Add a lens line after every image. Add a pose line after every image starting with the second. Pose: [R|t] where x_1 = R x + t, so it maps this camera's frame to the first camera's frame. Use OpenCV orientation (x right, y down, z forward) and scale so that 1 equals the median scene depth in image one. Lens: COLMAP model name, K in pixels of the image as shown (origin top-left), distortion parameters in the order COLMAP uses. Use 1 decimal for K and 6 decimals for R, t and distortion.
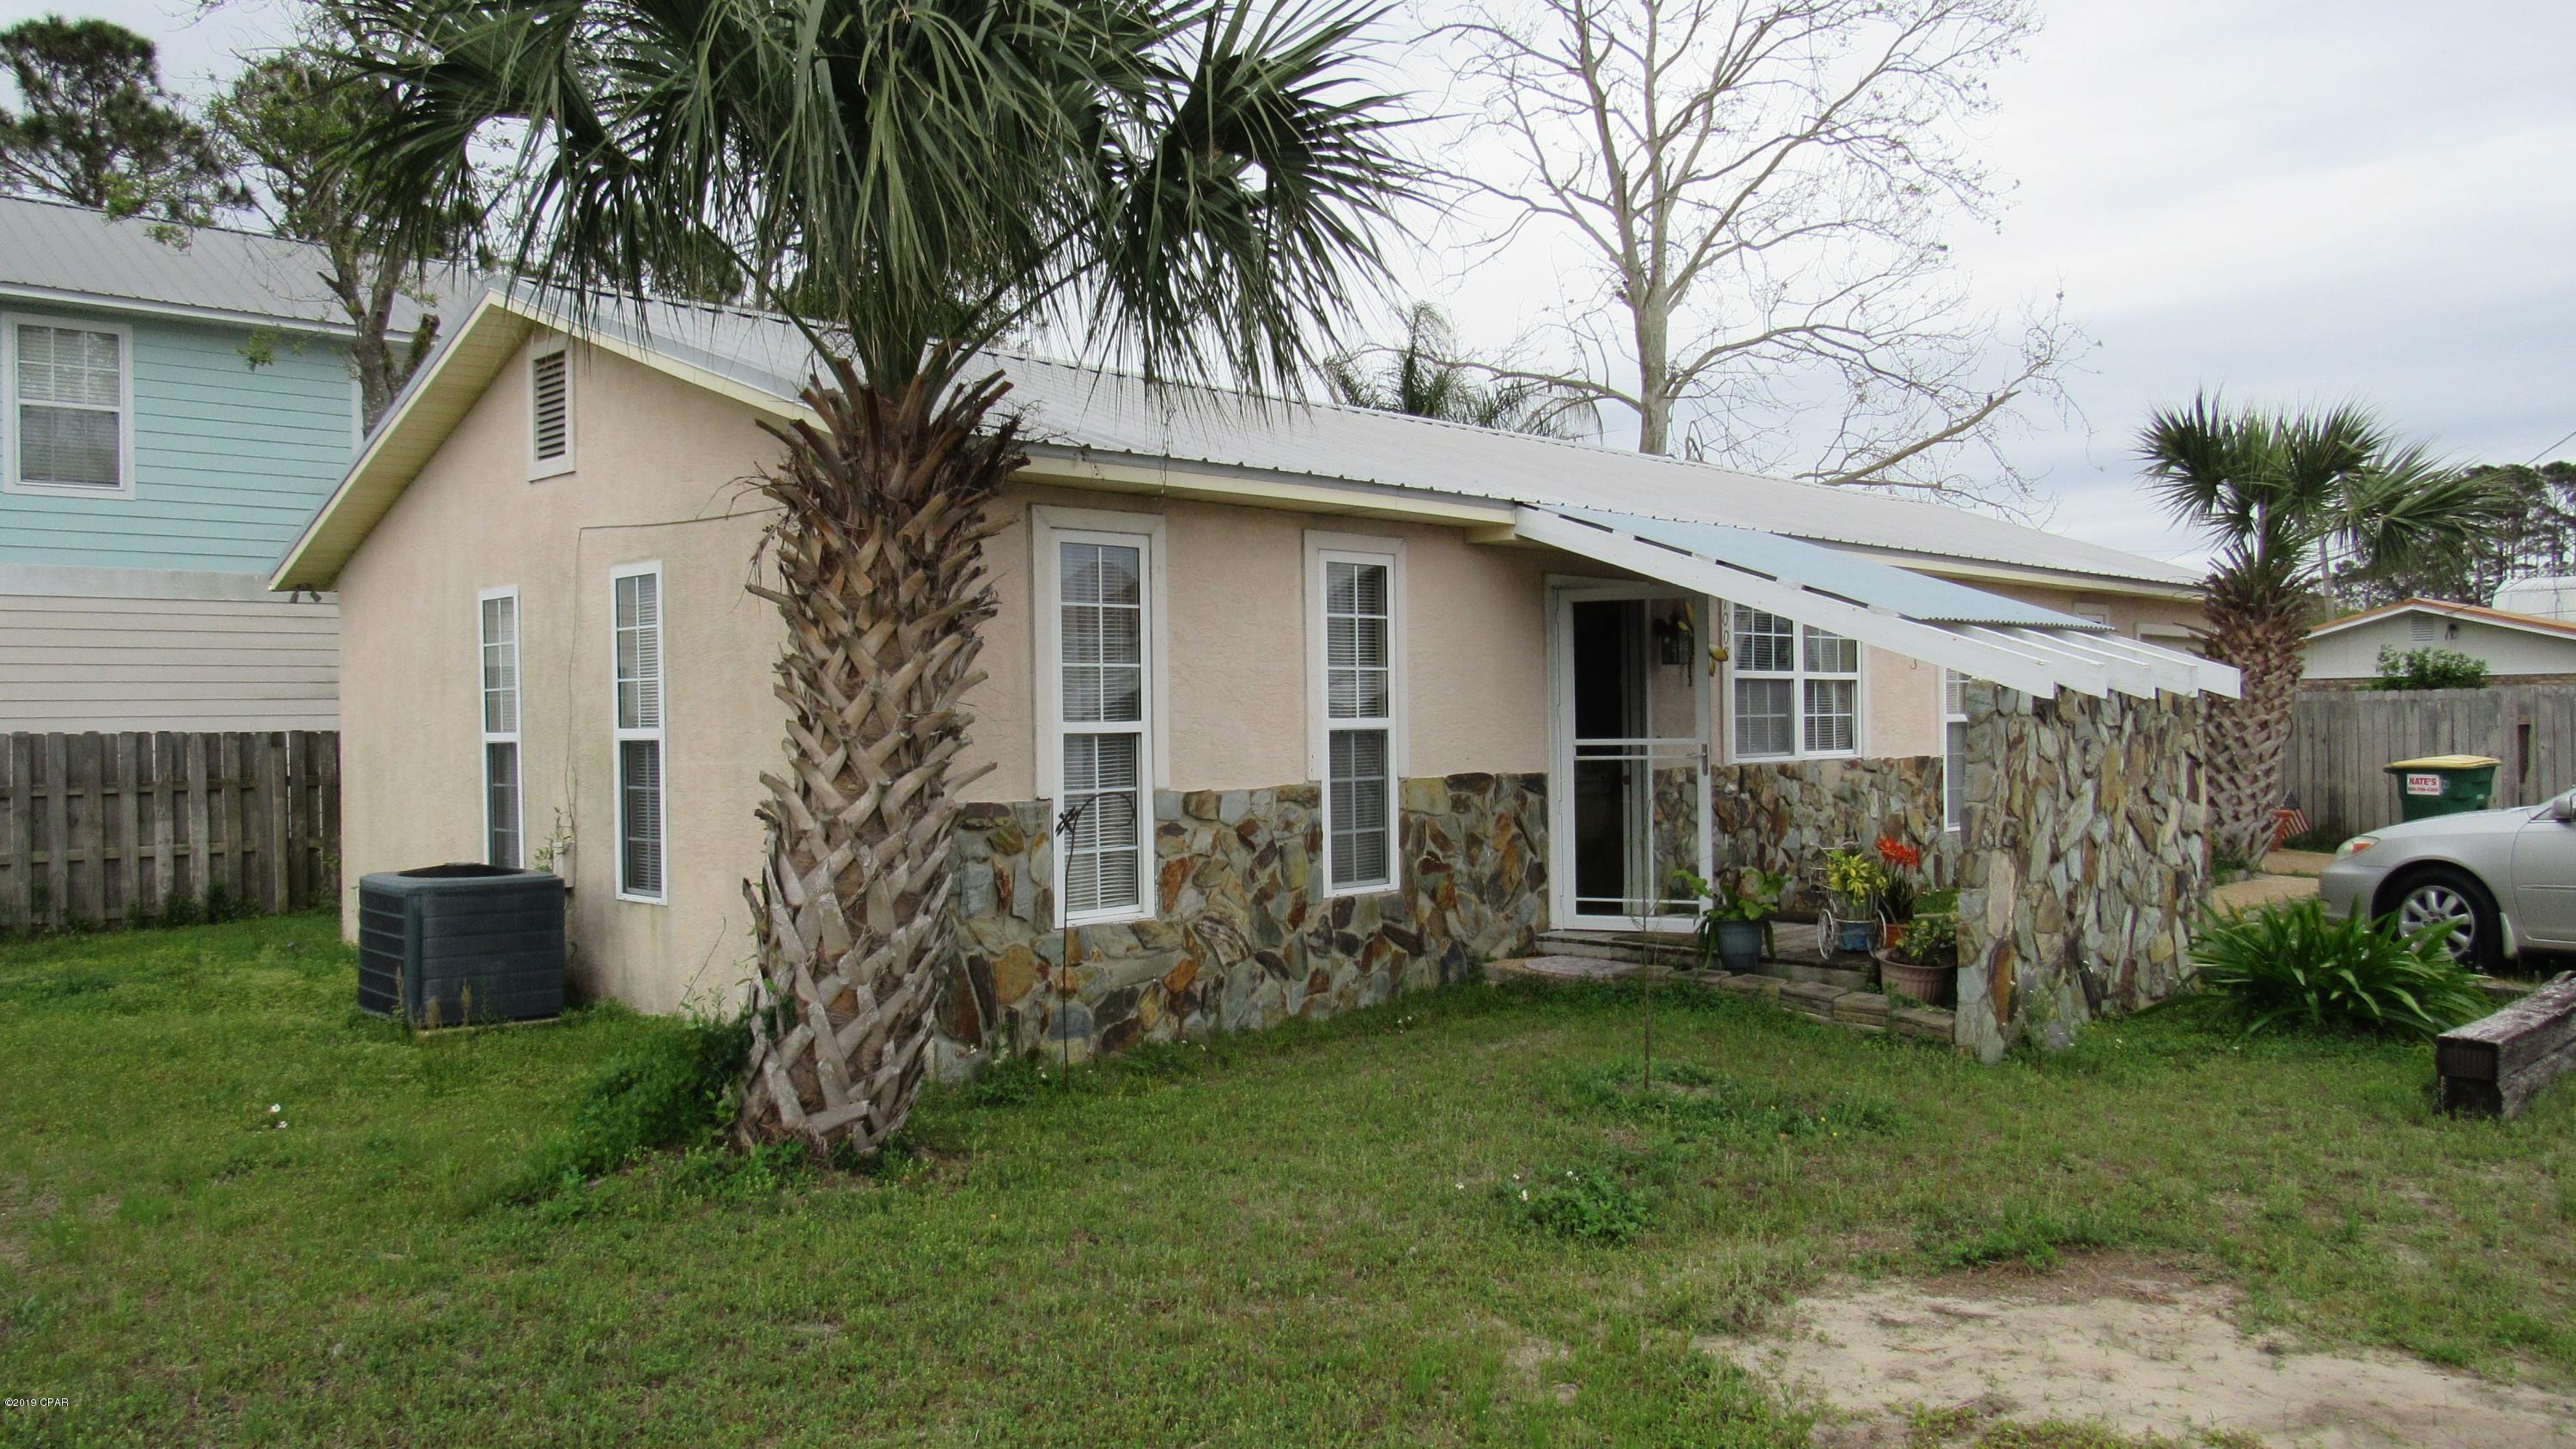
lens RADIAL K [[1848.5, 0, 1286.7], [0, 1848.5, 723.6], [0, 0, 1]] dist [-0.025235, 0.020247]
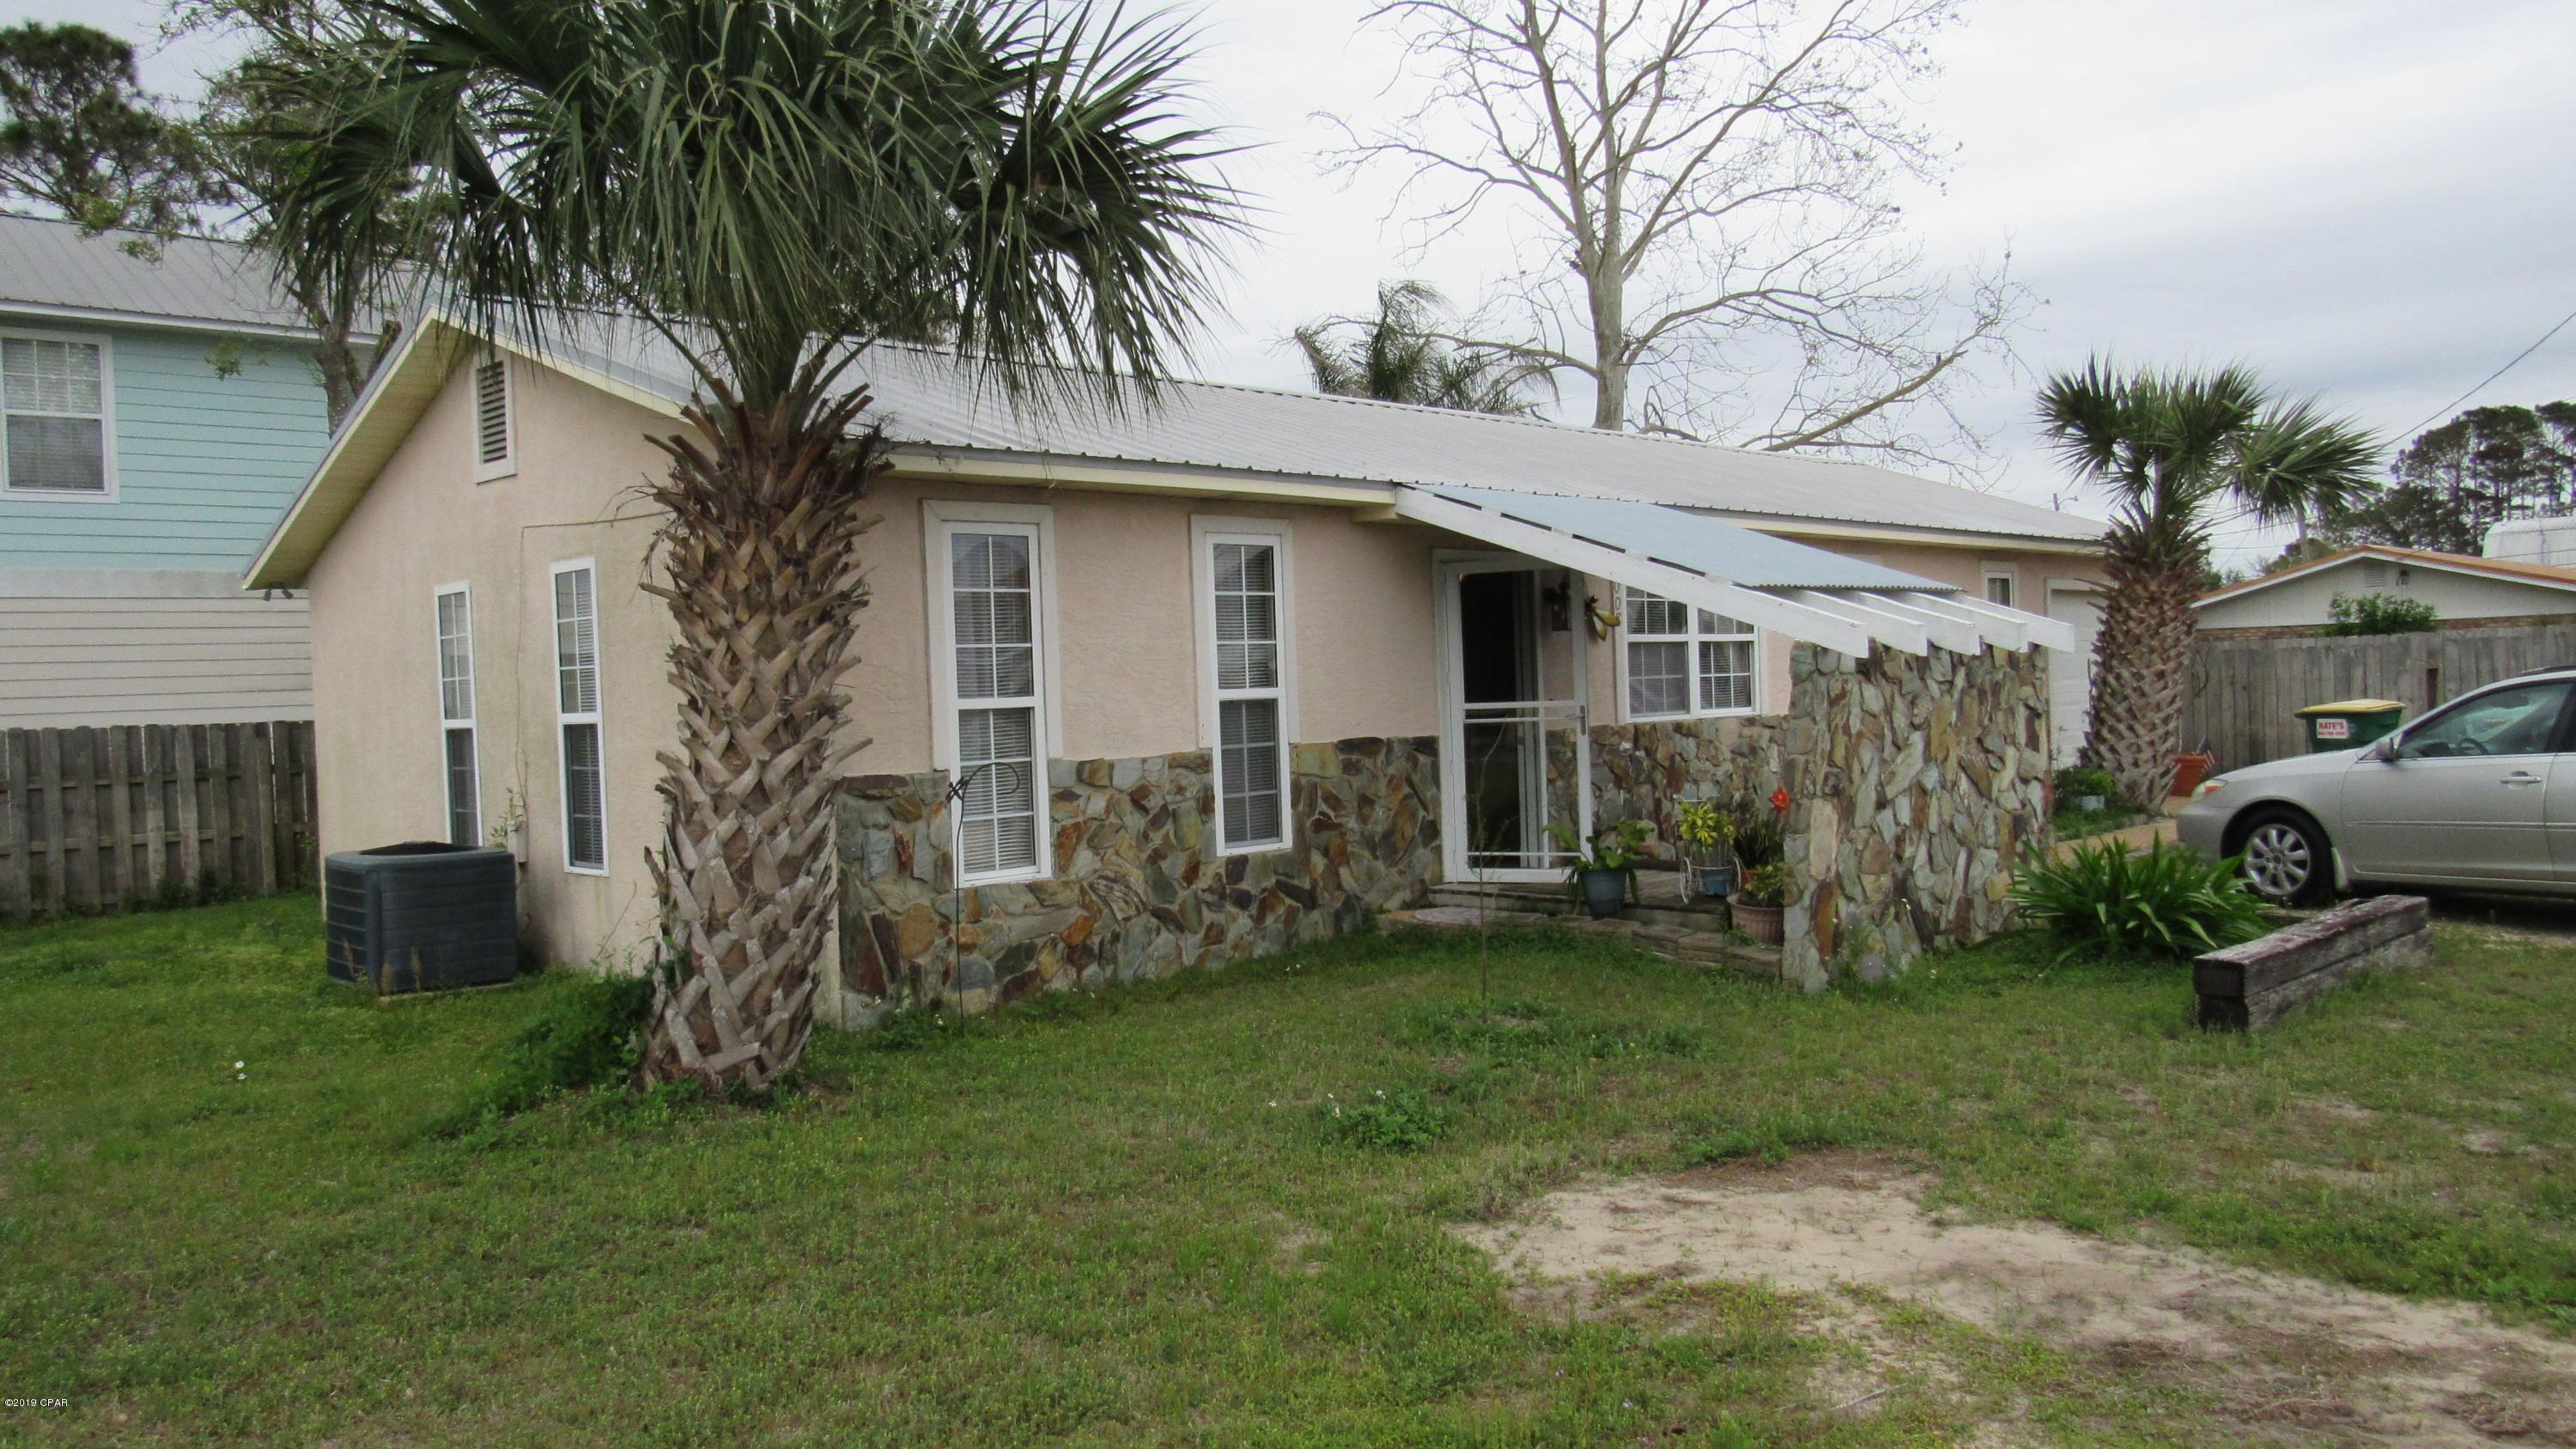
lens RADIAL K [[1848.5, 0, 1288.1], [0, 1848.5, 728.3], [0, 0, 1]] dist [-0.025235, 0.020247]
pose [[0.999757, -0.021625, -0.004235, 0.067713], [0.021707, 0.999558, 0.020316, -0.001311], [0.003794, -0.020403, 0.999785, -0.074944]]
